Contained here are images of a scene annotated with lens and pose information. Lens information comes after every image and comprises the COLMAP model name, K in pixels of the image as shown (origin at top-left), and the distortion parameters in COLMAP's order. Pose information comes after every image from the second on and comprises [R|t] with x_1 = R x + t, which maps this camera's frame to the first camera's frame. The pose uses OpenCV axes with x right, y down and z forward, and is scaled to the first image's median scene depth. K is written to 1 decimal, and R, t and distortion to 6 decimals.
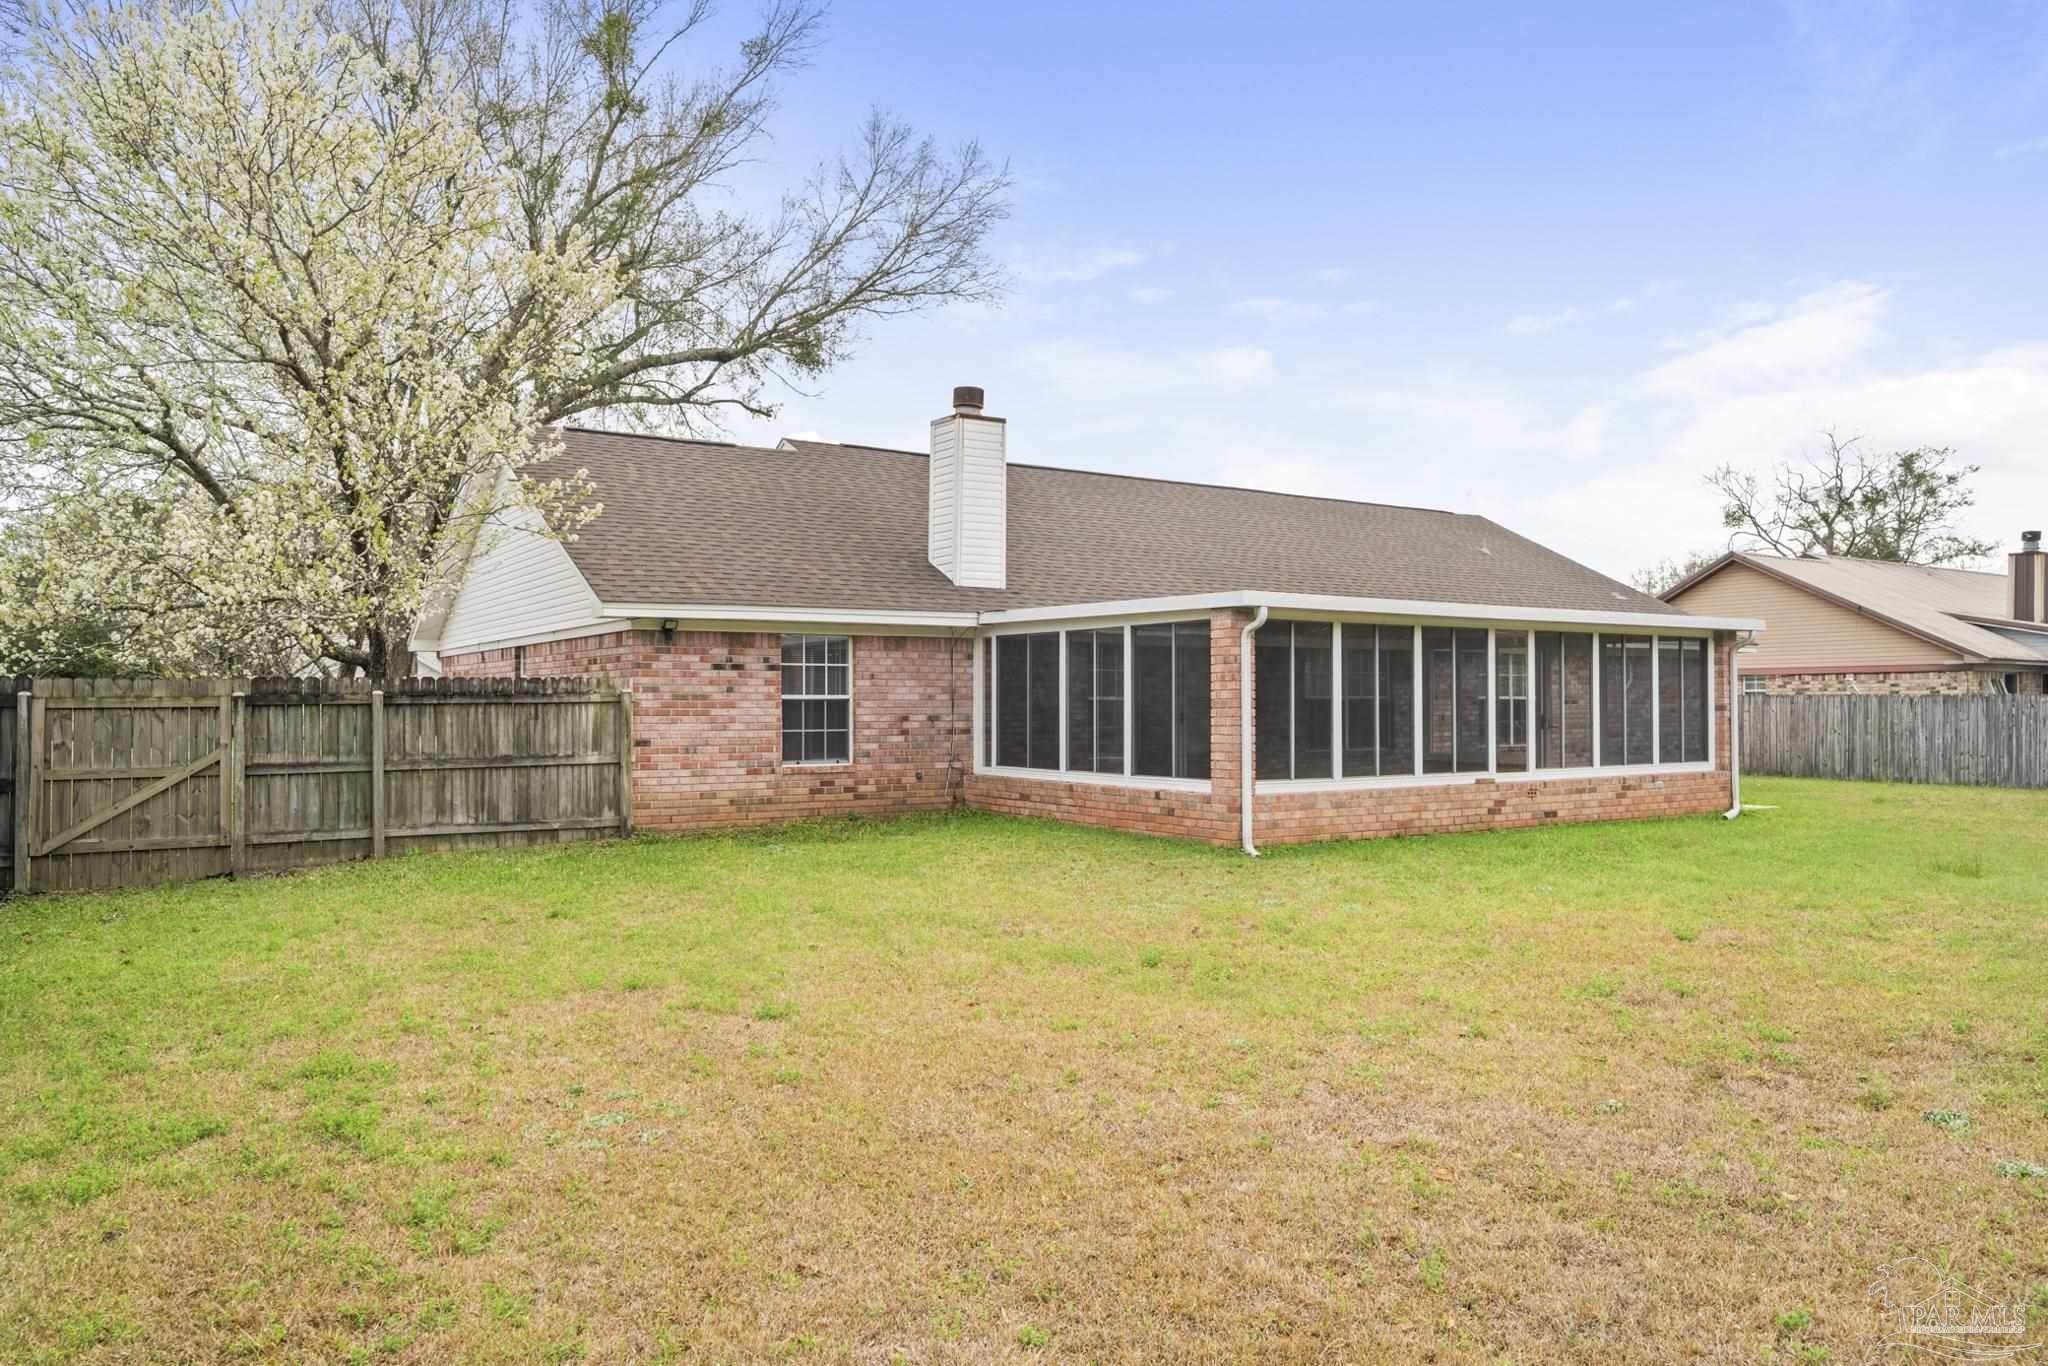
lens RADIAL K [[1400.2, 0, 1024.0], [0, 1400.2, 683.0], [0, 0, 1]] dist [0.004028, -0.000379]
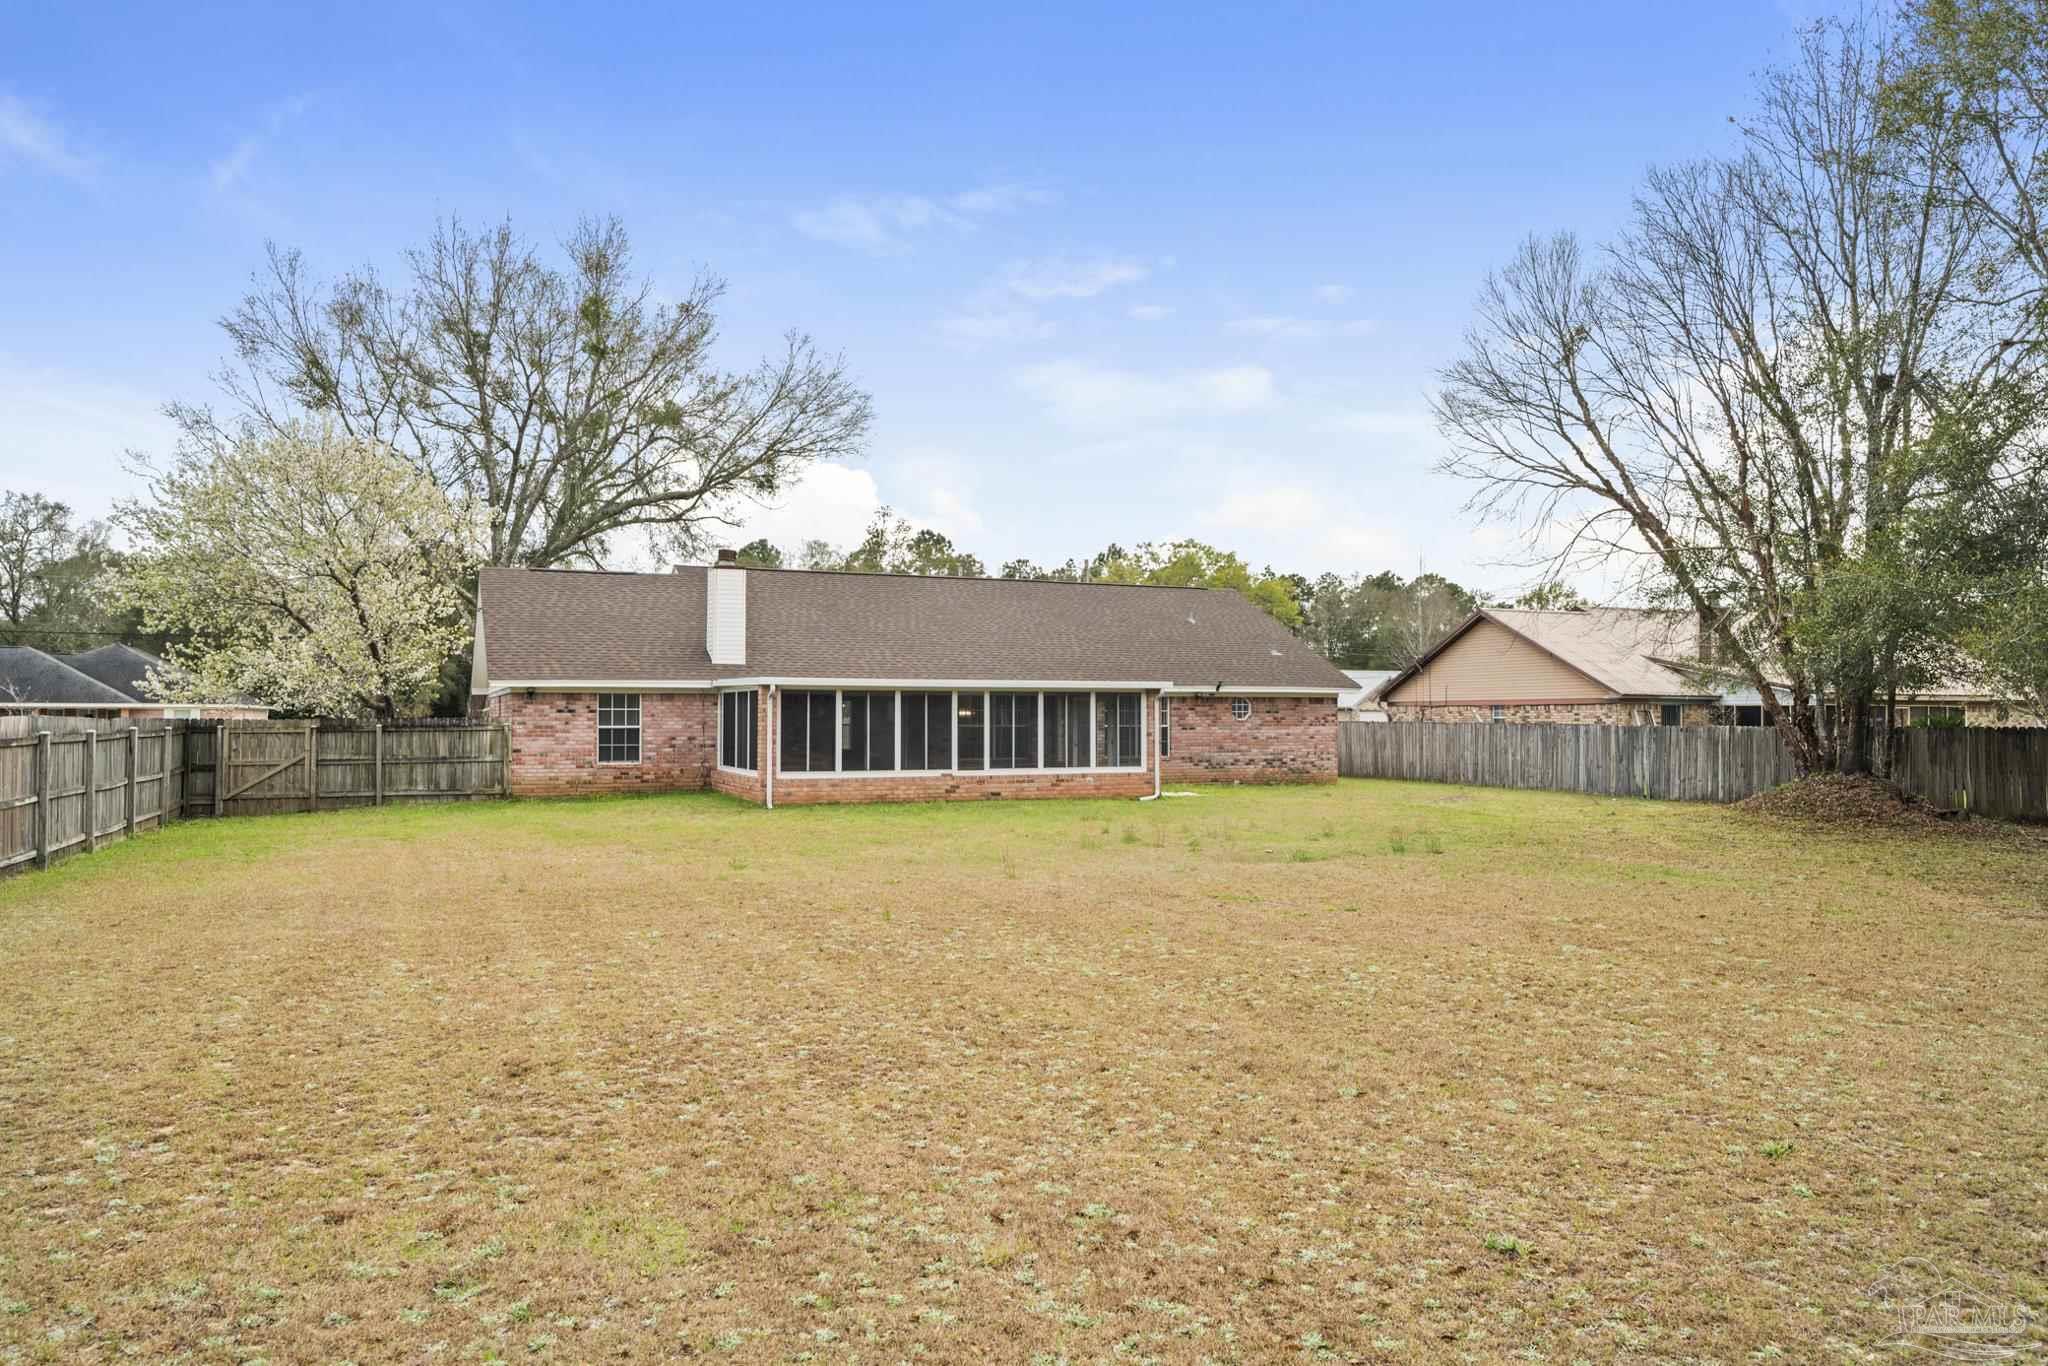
lens RADIAL K [[1400.2, 0, 1024.0], [0, 1400.2, 683.0], [0, 0, 1]] dist [0.004028, -0.000379]
pose [[0.986233, -0.001307, -0.165356, 0.737582], [-0.000385, 0.999948, -0.010201, -0.031501], [0.165361, 0.010124, 0.986181, -0.795501]]
